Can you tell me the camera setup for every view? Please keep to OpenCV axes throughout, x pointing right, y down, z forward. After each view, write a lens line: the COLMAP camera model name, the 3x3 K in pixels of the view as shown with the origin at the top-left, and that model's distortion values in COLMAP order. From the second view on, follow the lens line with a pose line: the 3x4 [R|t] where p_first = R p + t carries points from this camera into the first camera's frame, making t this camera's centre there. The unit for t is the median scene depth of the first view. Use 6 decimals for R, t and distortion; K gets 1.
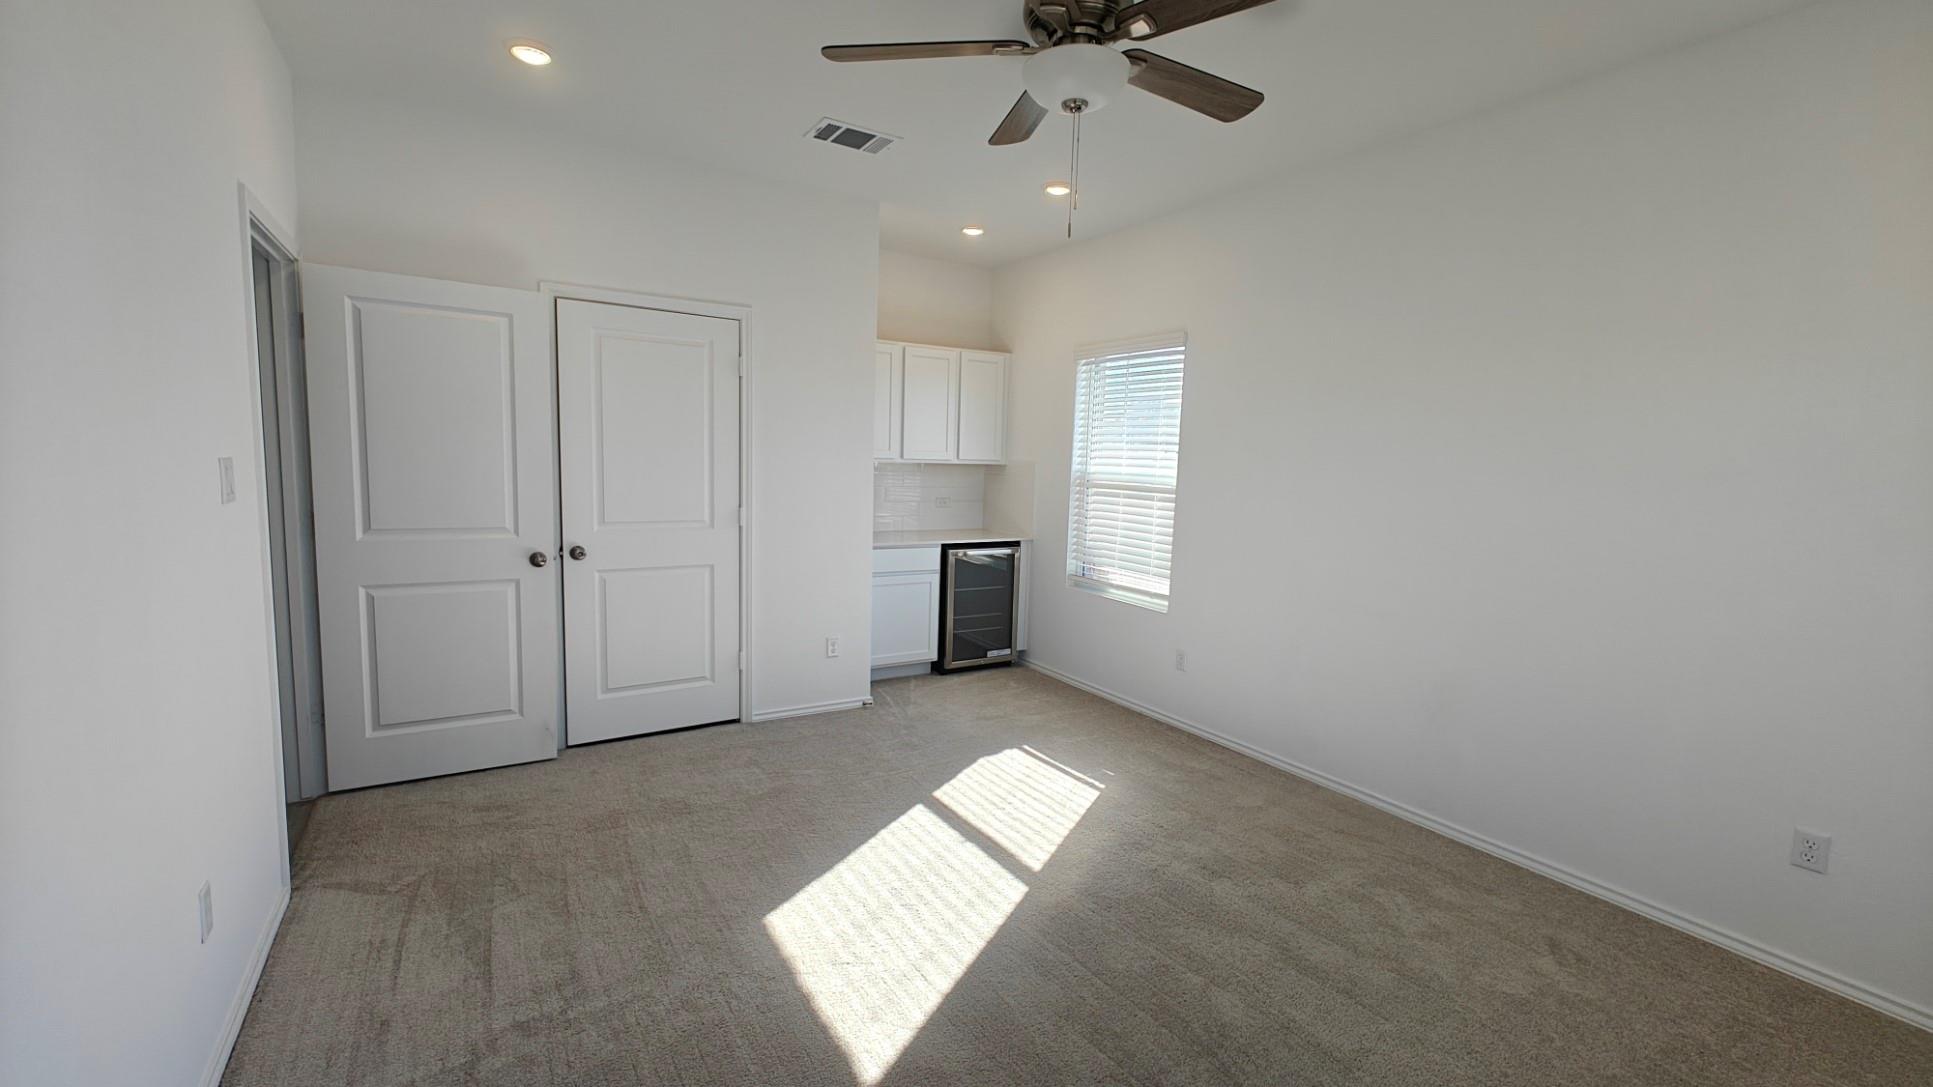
lens RADIAL K [[796.6, 0, 966.5], [0, 796.6, 543.5], [0, 0, 1]] dist [0.001134, 0.000033]
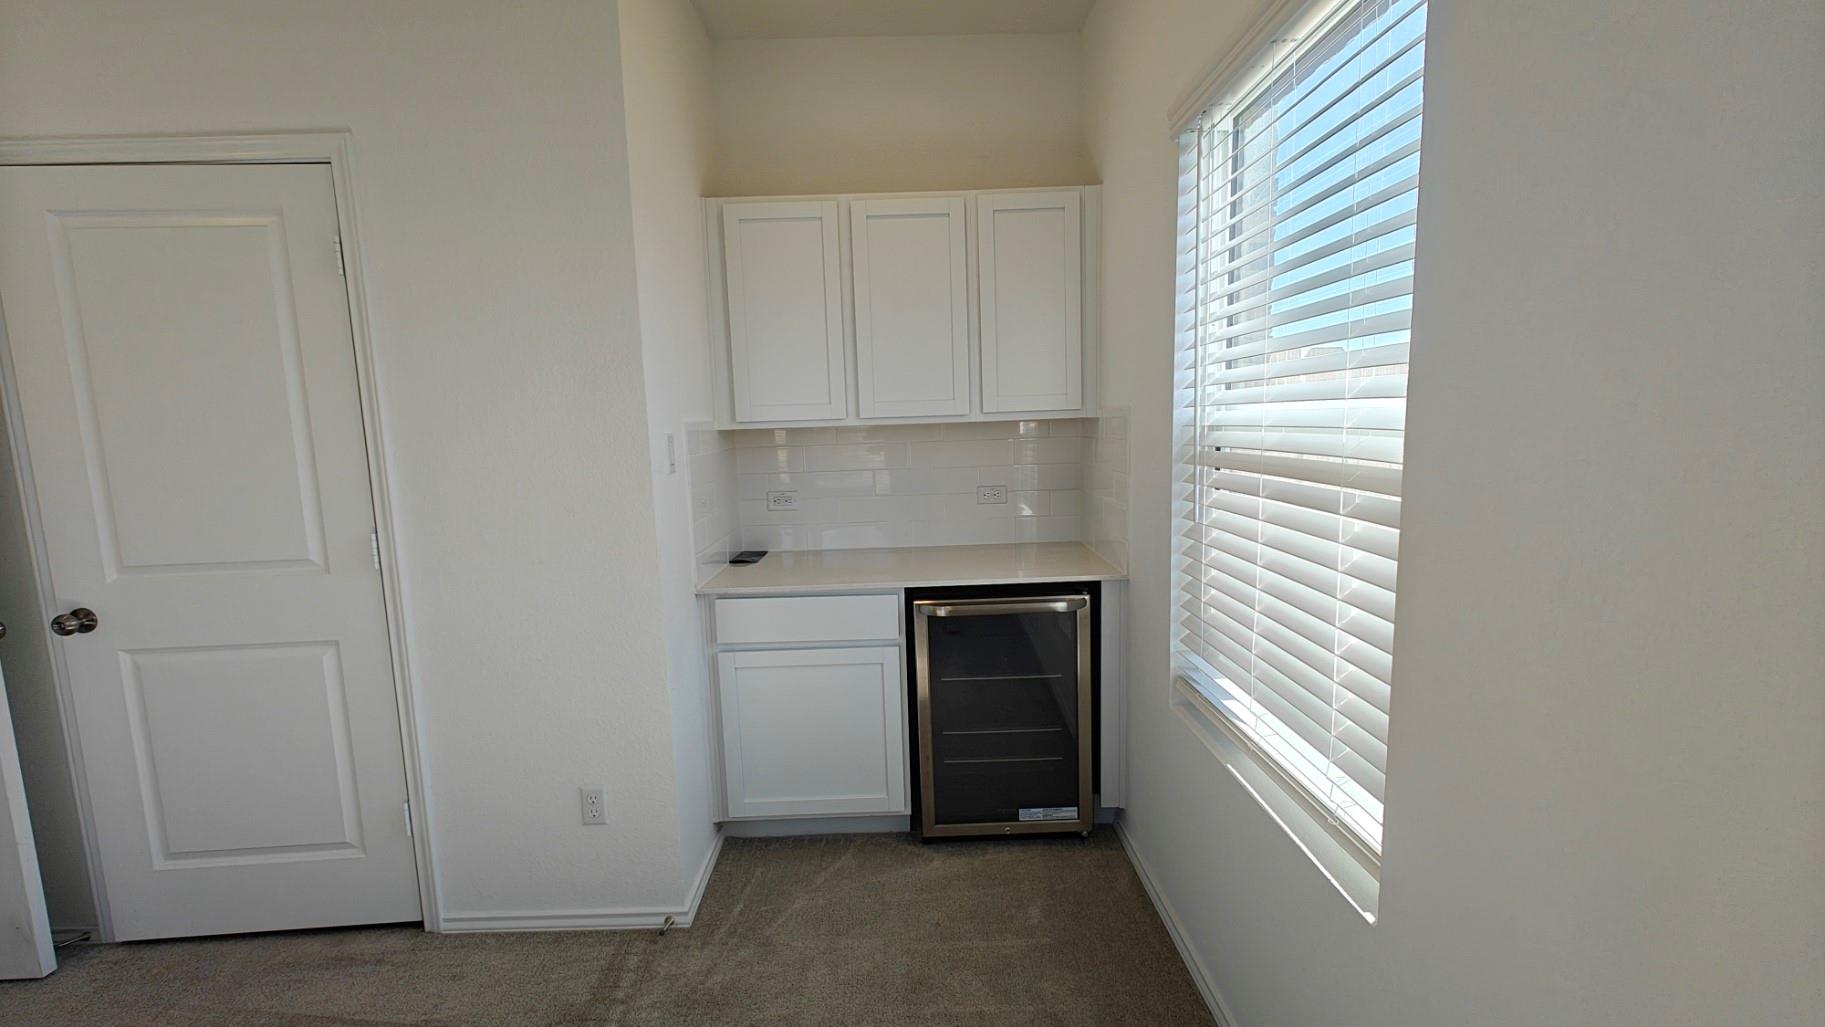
lens RADIAL K [[764.1, 0, 912.5], [0, 764.1, 513.5], [0, 0, 1]] dist [0.001134, 0.000084]
pose [[0.856334, 0.004213, -0.516406, 0.250143], [0.001924, 0.999934, 0.011349, -0.058139], [0.516419, -0.010712, 0.856269, 0.687555]]
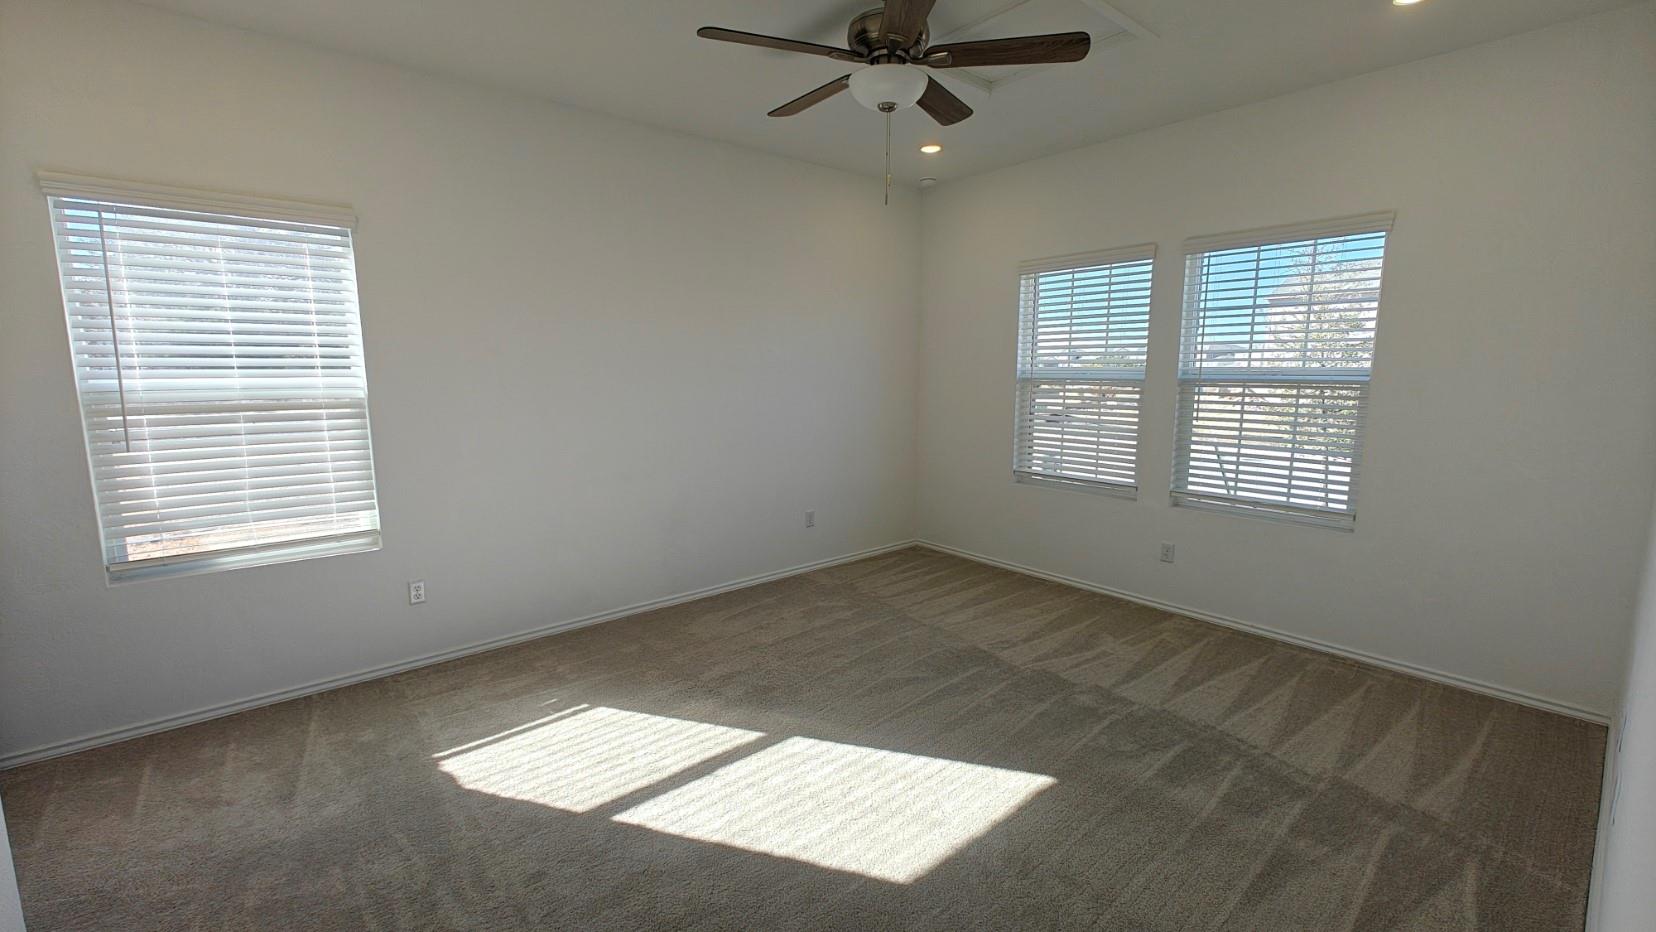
lens RADIAL K [[686.8, 0, 828.0], [0, 686.8, 466.0], [0, 0, 1]] dist [-0.001333, -0.000009]
pose [[-0.143851, -0.167009, 0.975405, -0.505555], [0.111736, 0.976612, 0.183695, -0.079179], [-0.983271, 0.135412, -0.121825, 0.613223]]
